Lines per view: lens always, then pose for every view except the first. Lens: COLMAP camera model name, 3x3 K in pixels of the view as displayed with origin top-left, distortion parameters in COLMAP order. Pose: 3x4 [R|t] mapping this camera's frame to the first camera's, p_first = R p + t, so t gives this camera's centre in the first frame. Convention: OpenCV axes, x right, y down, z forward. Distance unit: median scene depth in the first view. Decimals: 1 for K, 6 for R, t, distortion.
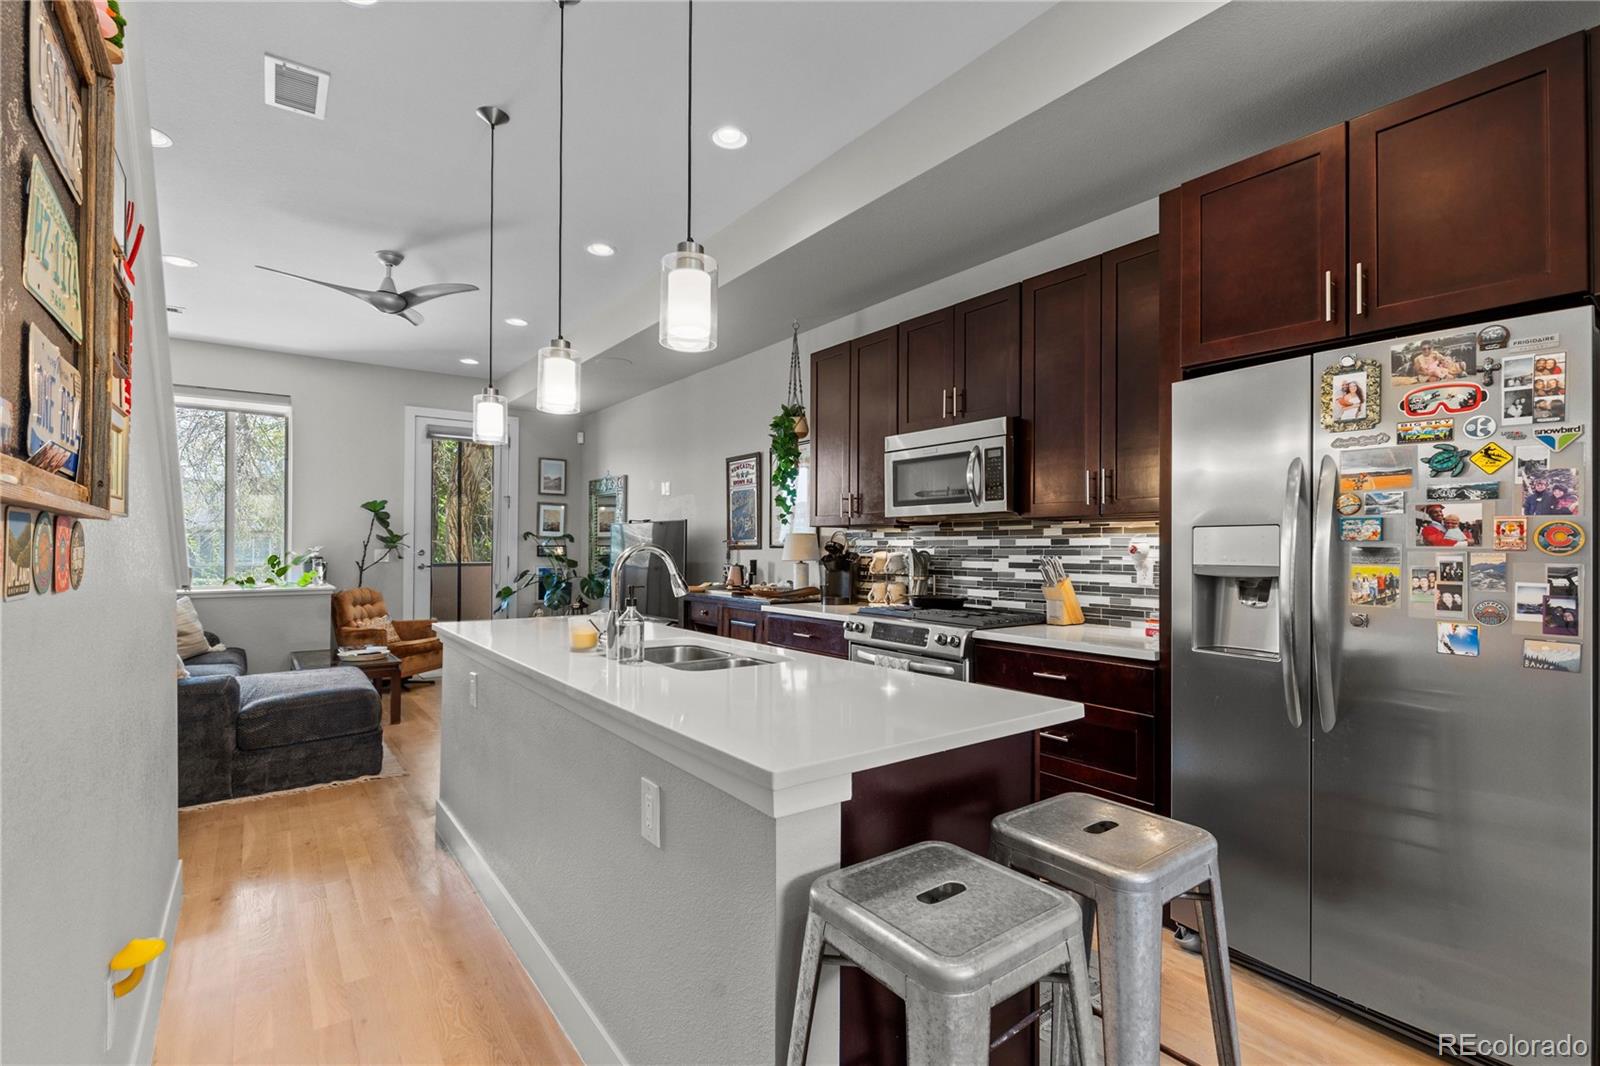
lens RADIAL K [[710.5, 0, 795.5], [0, 710.5, 541.2], [0, 0, 1]] dist [-0.013117, 0.000327]
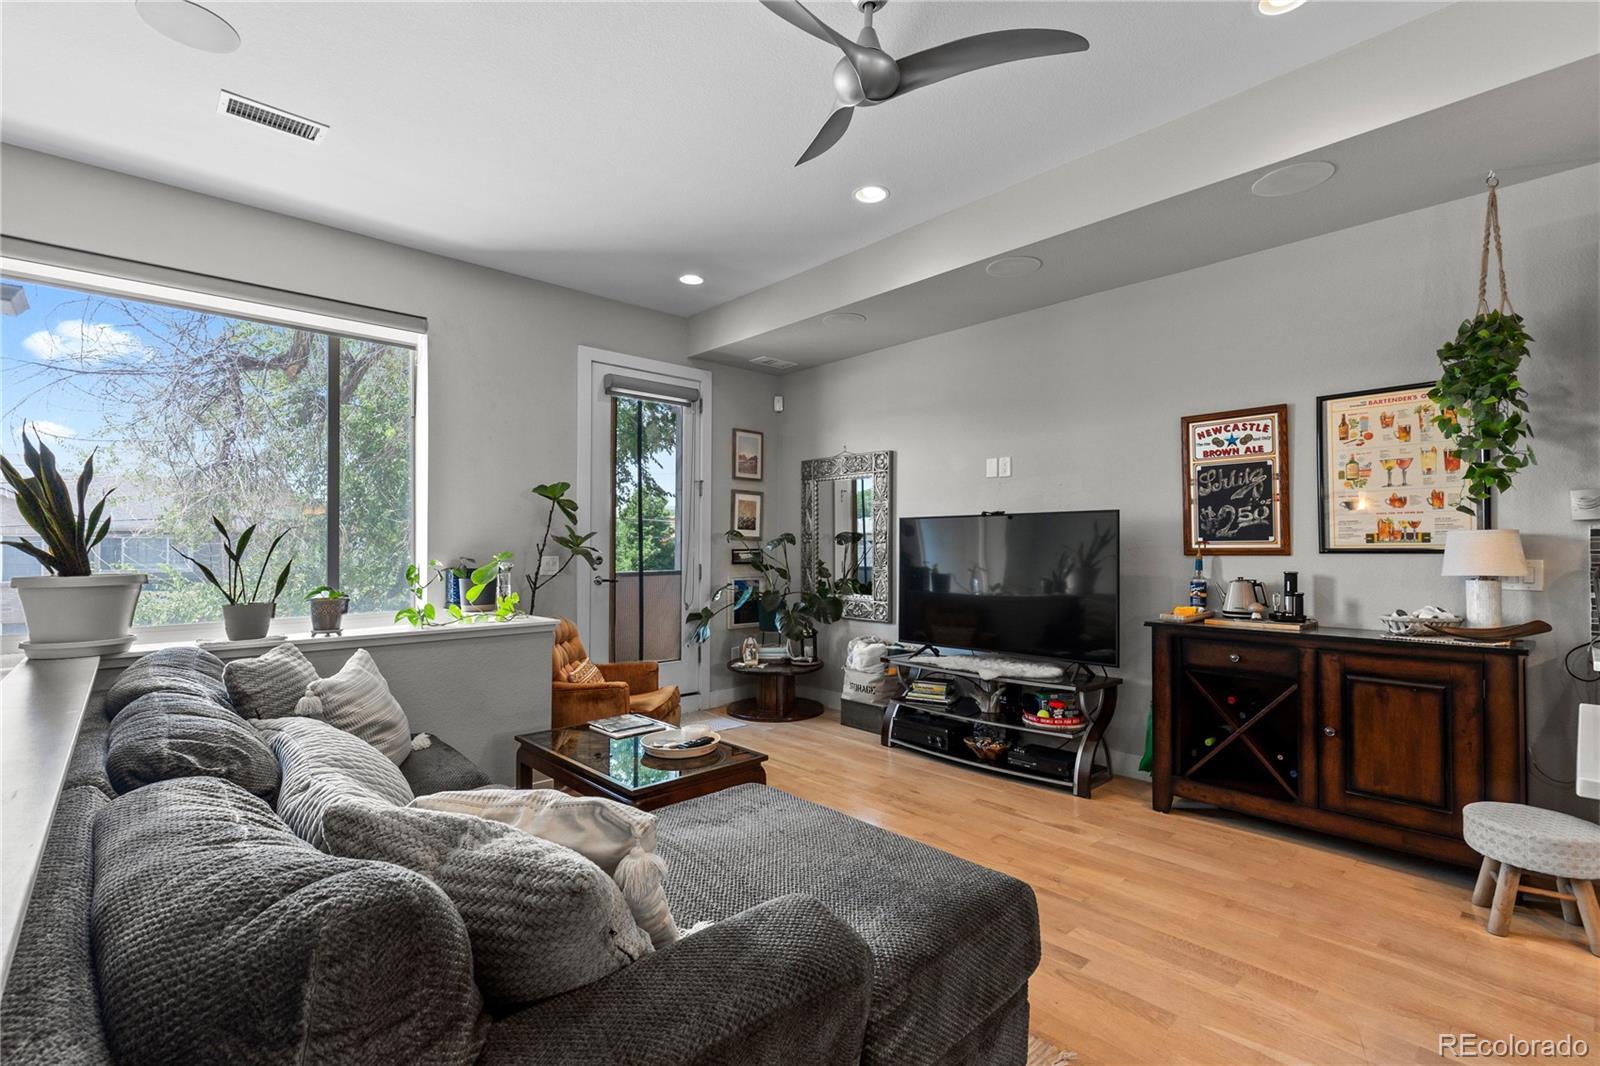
lens RADIAL K [[710.5, 0, 809.2], [0, 710.5, 540.1], [0, 0, 1]] dist [-0.013117, 0.000327]
pose [[0.994666, -0.002811, 0.103113, -0.418980], [0.003047, 0.999993, -0.002133, -0.001568], [-0.103107, 0.002436, 0.994667, 0.311722]]
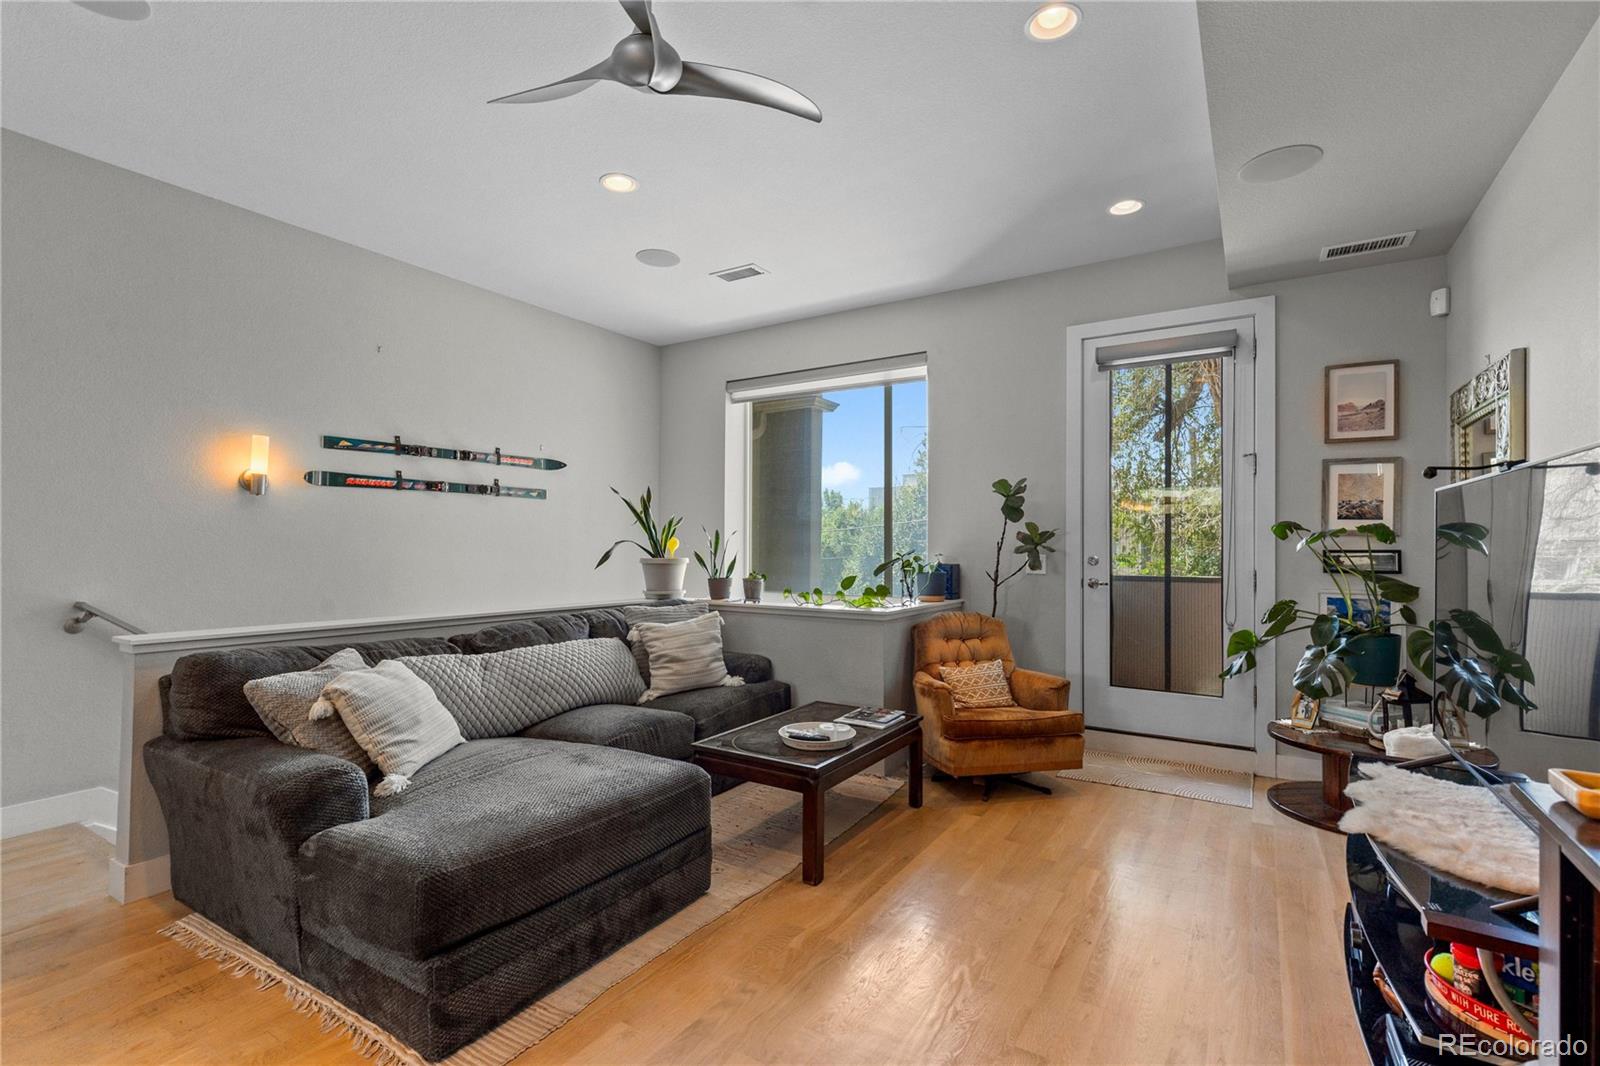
lens RADIAL K [[710.5, 0, 805.9], [0, 710.5, 536.8], [0, 0, 1]] dist [-0.013117, 0.000327]
pose [[0.348073, -0.008457, -0.937429, -0.043558], [0.004429, 0.999963, -0.007376, -0.000678], [0.937457, -0.001585, 0.348097, 0.586400]]
